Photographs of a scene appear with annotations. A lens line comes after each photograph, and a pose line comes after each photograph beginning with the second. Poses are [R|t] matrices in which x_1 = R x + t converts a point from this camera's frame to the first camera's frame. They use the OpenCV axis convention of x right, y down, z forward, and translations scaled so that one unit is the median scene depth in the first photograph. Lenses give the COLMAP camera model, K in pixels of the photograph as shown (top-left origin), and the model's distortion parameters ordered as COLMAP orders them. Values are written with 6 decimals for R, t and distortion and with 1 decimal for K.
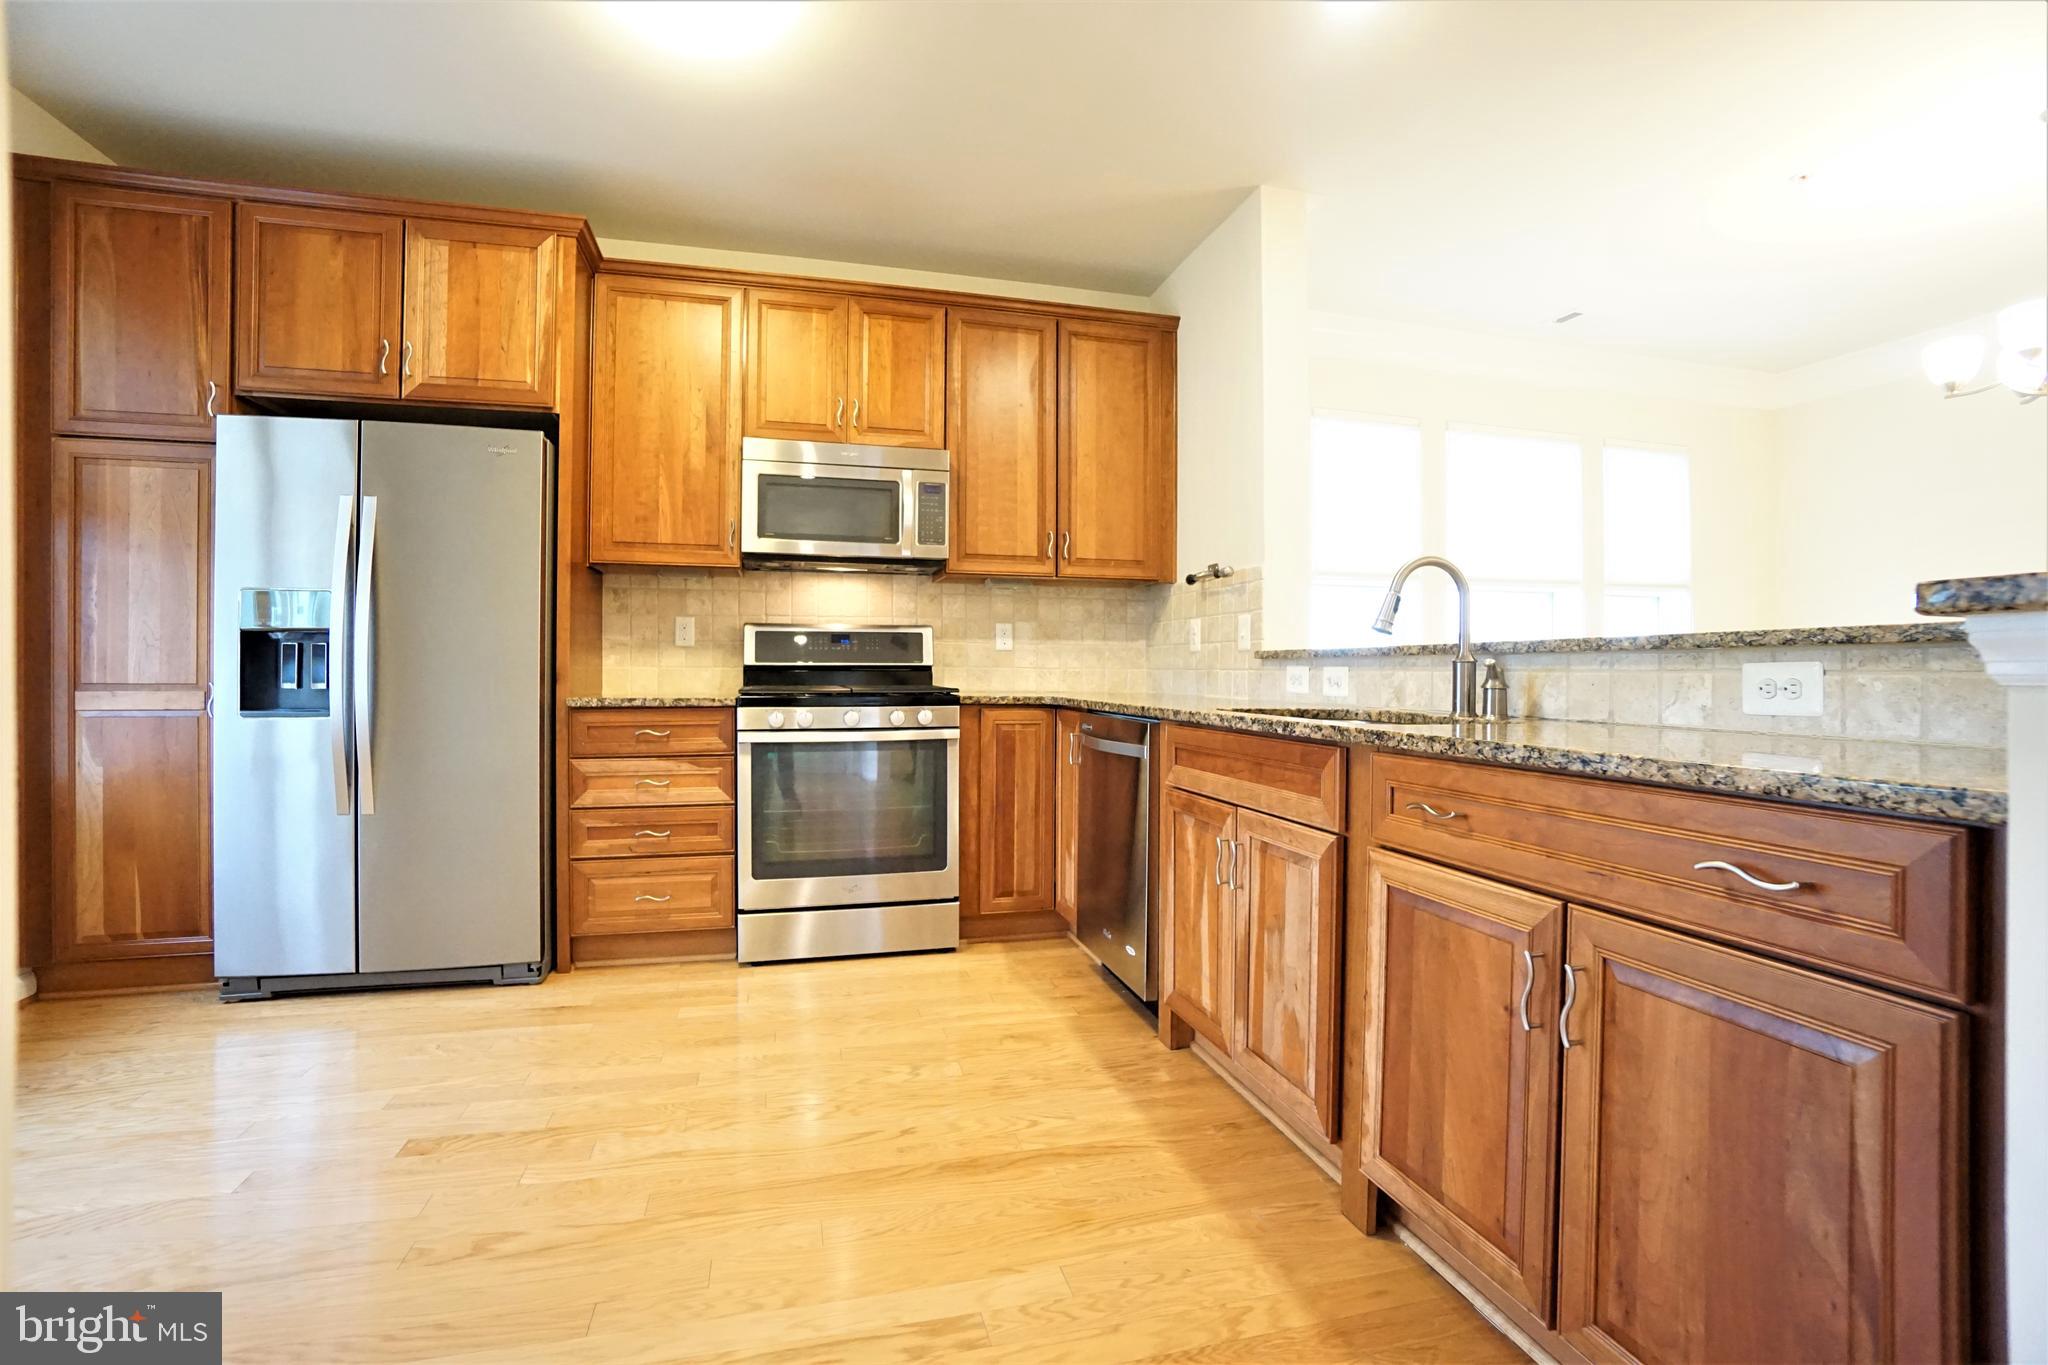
lens RADIAL K [[902.1, 0, 1011.8], [0, 902.1, 670.5], [0, 0, 1]] dist [-0.059285, 0.020011]
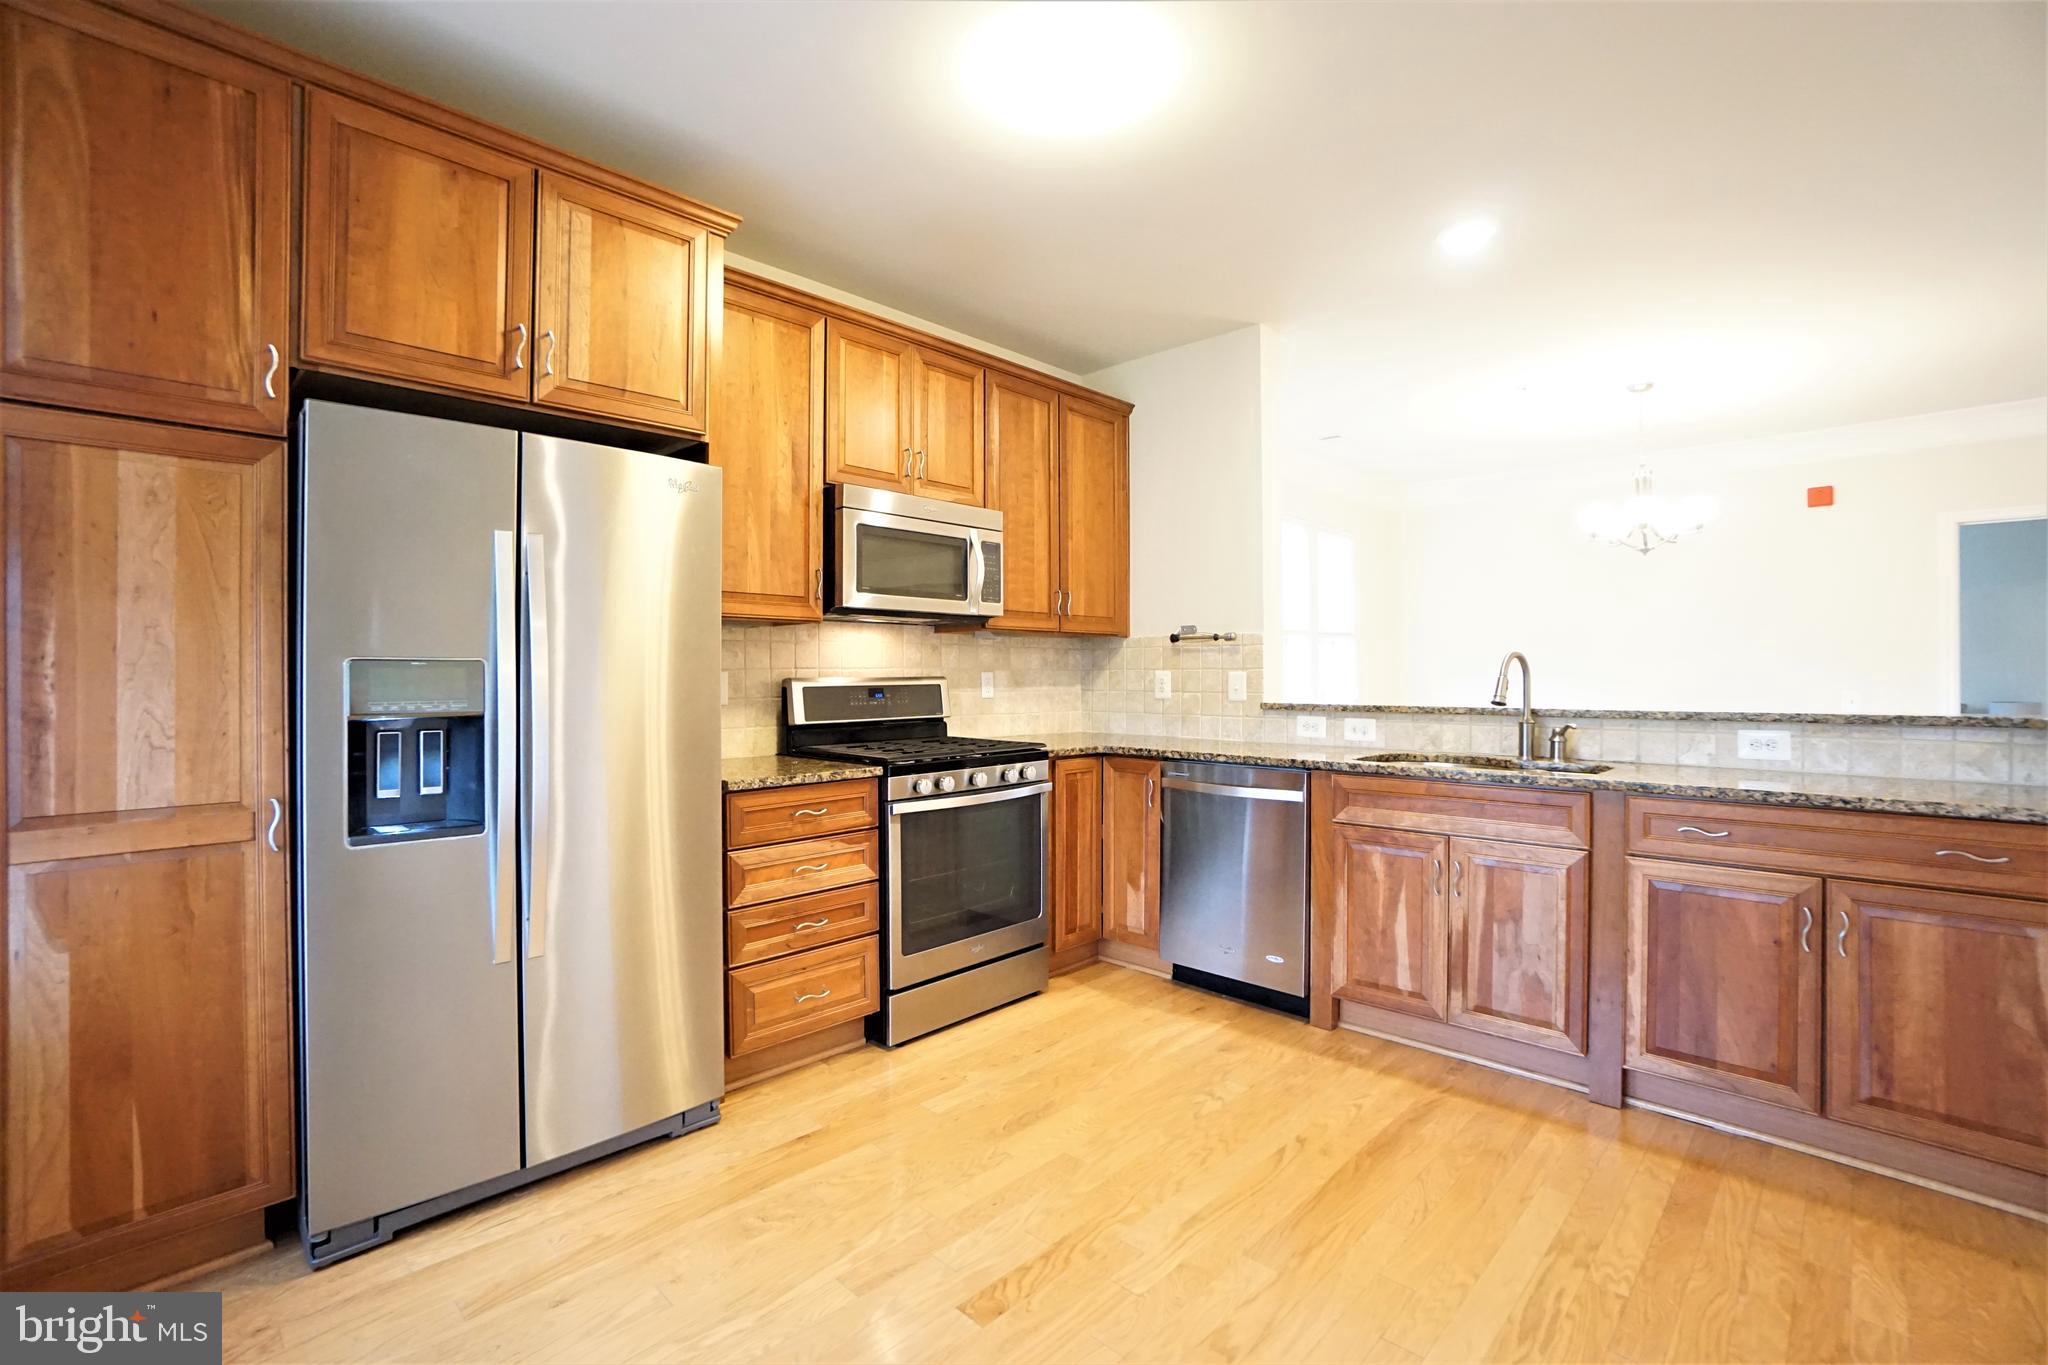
lens RADIAL K [[902.1, 0, 1007.3], [0, 902.1, 669.6], [0, 0, 1]] dist [-0.059285, 0.020011]
pose [[0.857942, -0.004666, 0.513726, -0.767429], [0.006363, 0.999979, -0.001545, -0.078187], [-0.513708, 0.004595, 0.857953, 0.138468]]
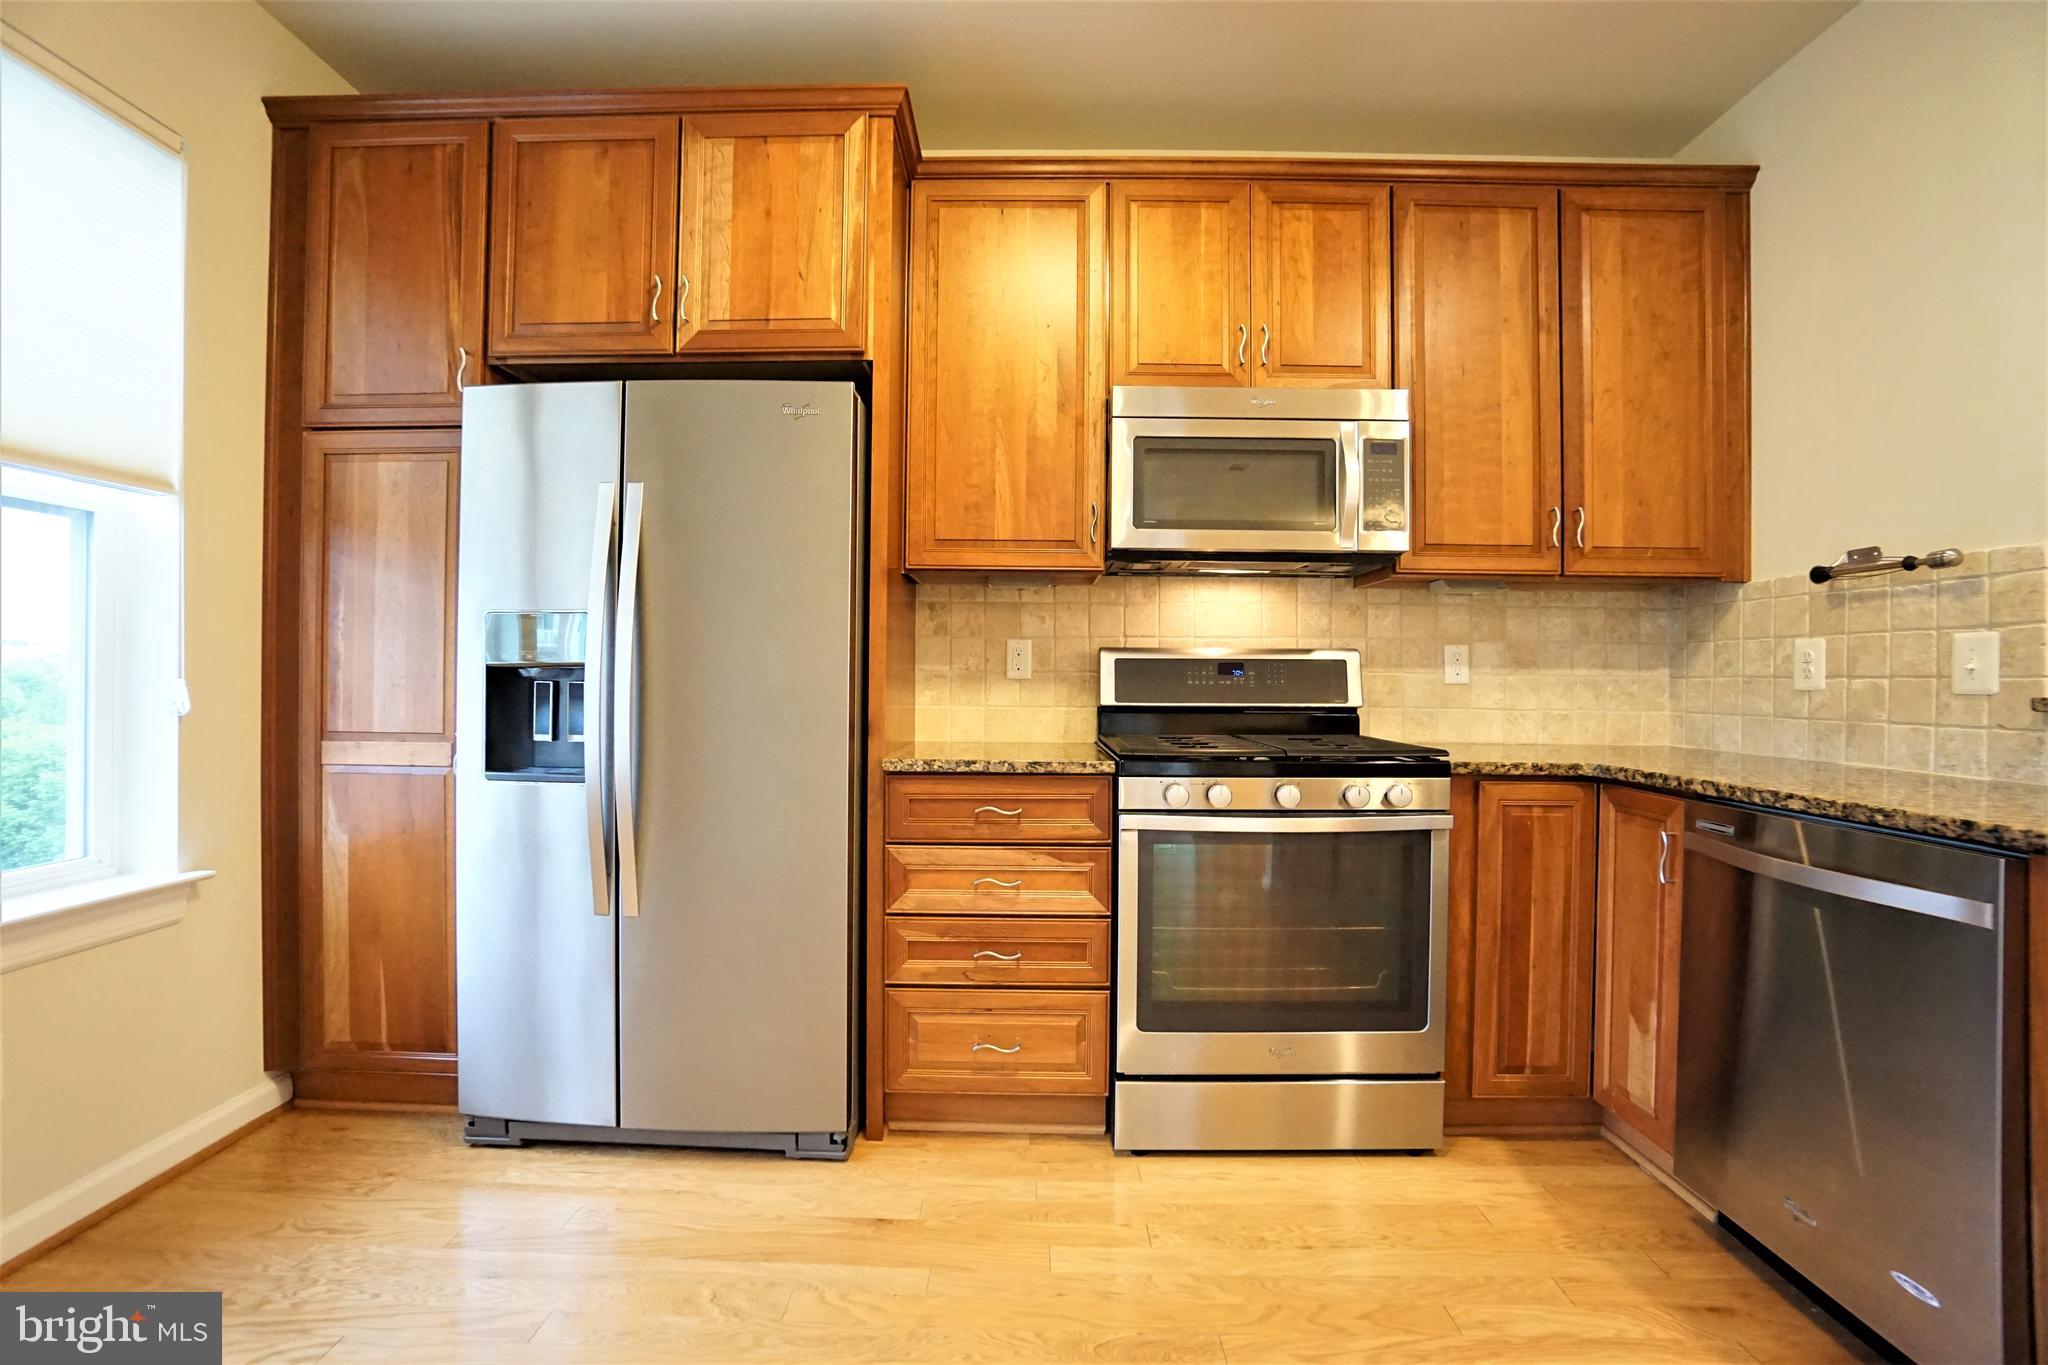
lens RADIAL K [[902.1, 0, 1012.3], [0, 902.1, 677.4], [0, 0, 1]] dist [-0.059285, 0.020011]
pose [[0.963317, 0.003489, -0.268345, -0.225553], [-0.004505, 0.999985, -0.003172, -0.034525], [0.268330, 0.004264, 0.963318, 0.364055]]
